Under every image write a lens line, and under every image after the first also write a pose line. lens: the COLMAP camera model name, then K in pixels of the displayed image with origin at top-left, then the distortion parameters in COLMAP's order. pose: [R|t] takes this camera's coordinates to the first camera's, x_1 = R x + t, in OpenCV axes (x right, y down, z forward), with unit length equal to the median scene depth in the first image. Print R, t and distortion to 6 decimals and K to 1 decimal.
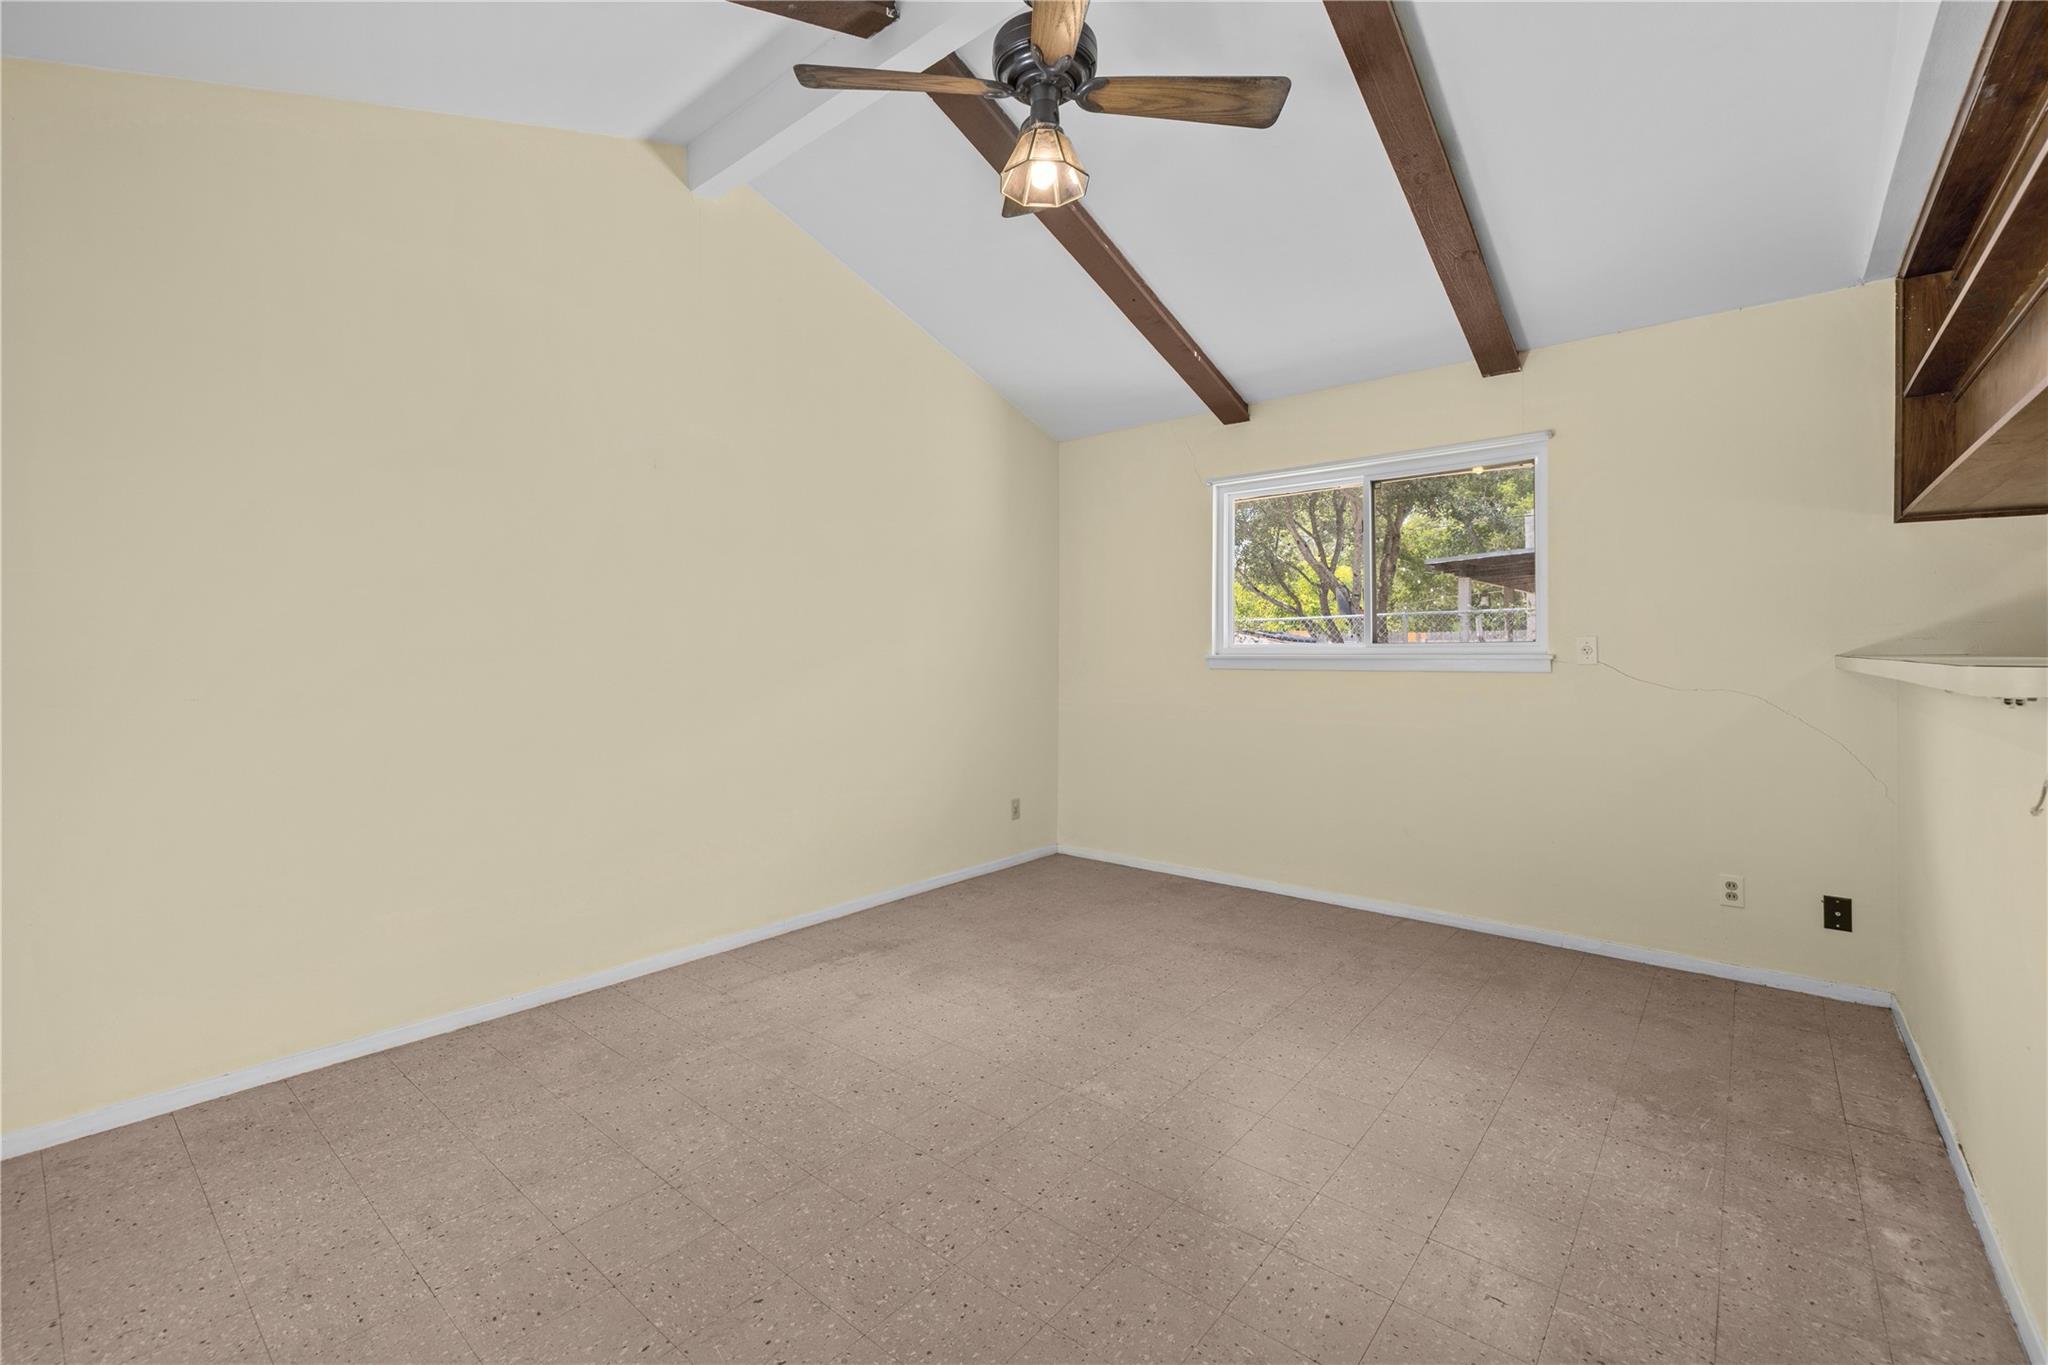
lens RADIAL K [[864.4, 0, 1005.3], [0, 864.4, 650.3], [0, 0, 1]] dist [0.001596, -0.000452]
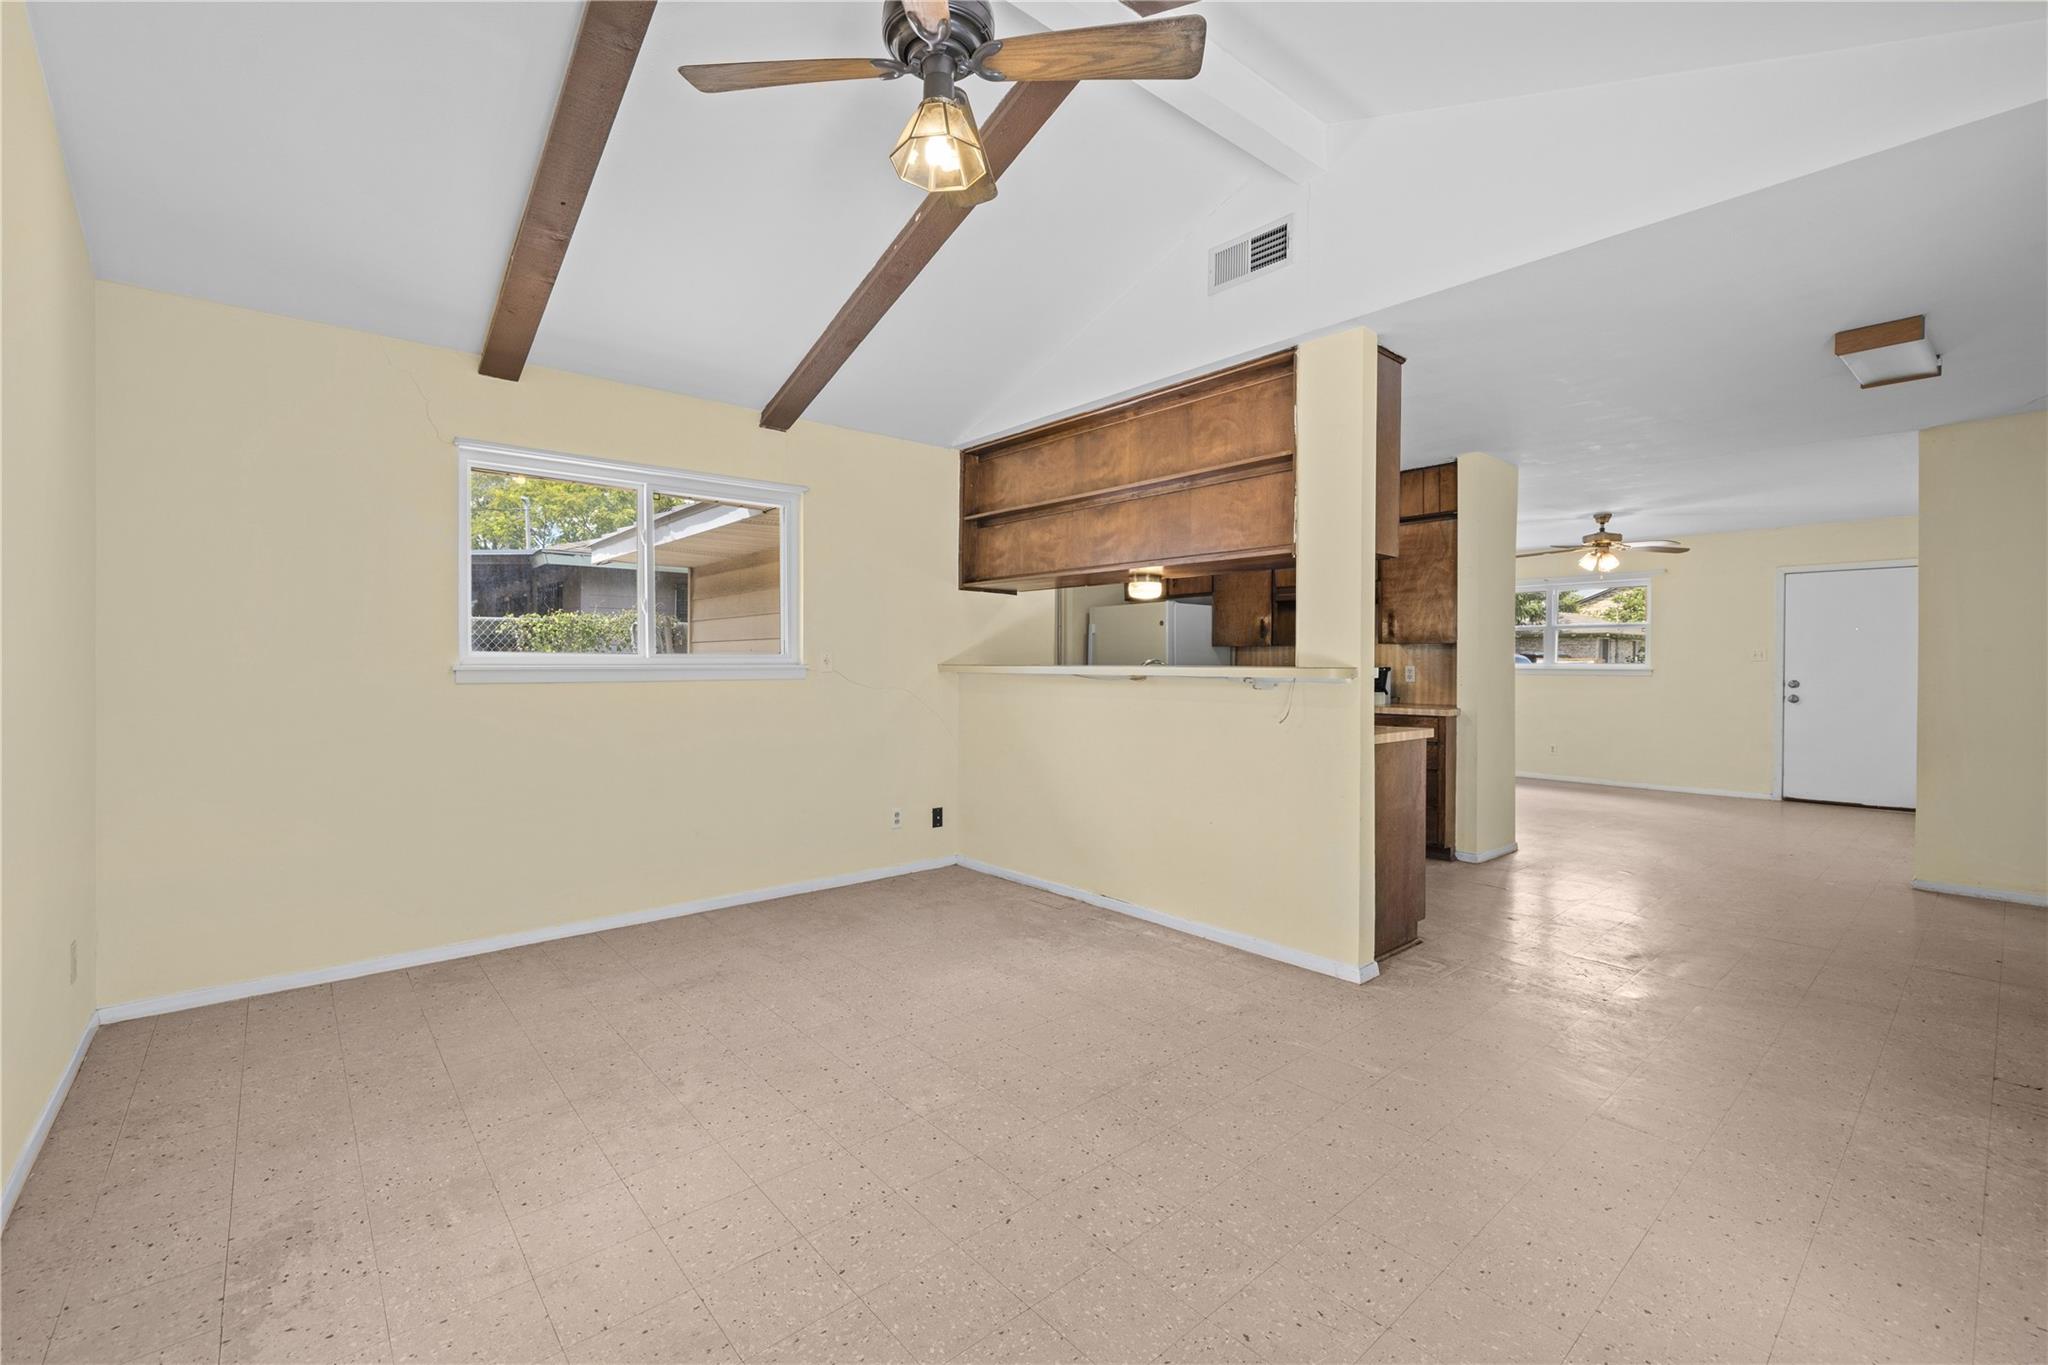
lens RADIAL K [[864.4, 0, 1012.6], [0, 864.4, 666.7], [0, 0, 1]] dist [0.001596, -0.000452]
pose [[0.154692, -0.003132, 0.987958, -0.718853], [-0.005090, 0.999979, 0.003967, 0.002898], [-0.987950, -0.005642, 0.154673, 0.628183]]
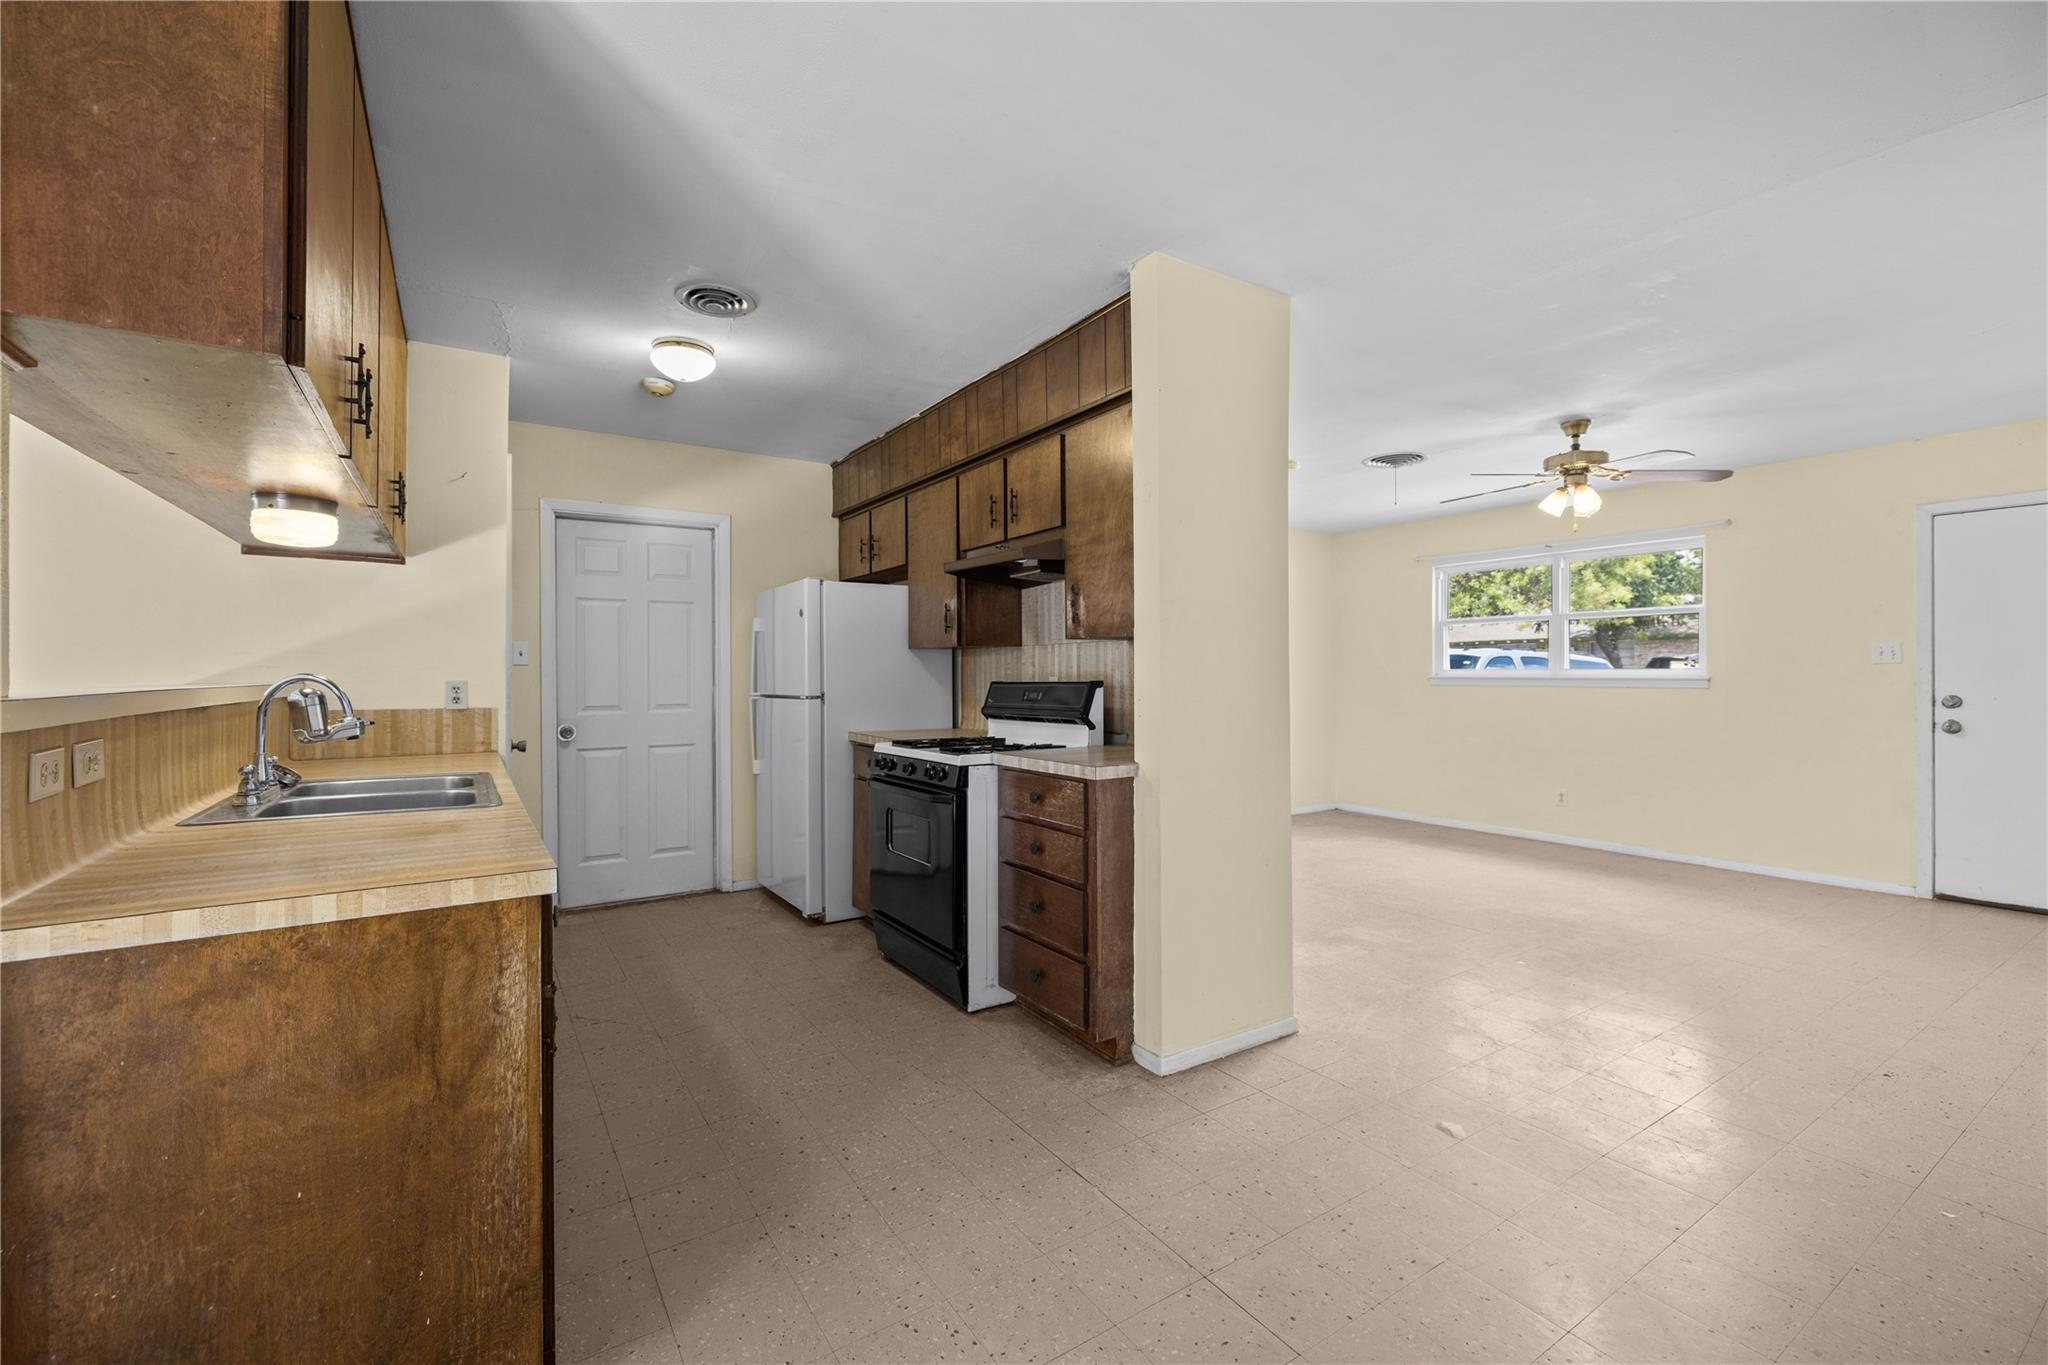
lens RADIAL K [[864.4, 0, 1014.2], [0, 864.4, 670.4], [0, 0, 1]] dist [0.001596, -0.000452]
pose [[0.286606, 0.001210, 0.958048, 0.315732], [0.003244, 0.999992, -0.002233, -0.004428], [-0.958043, 0.003748, 0.286600, -0.172786]]
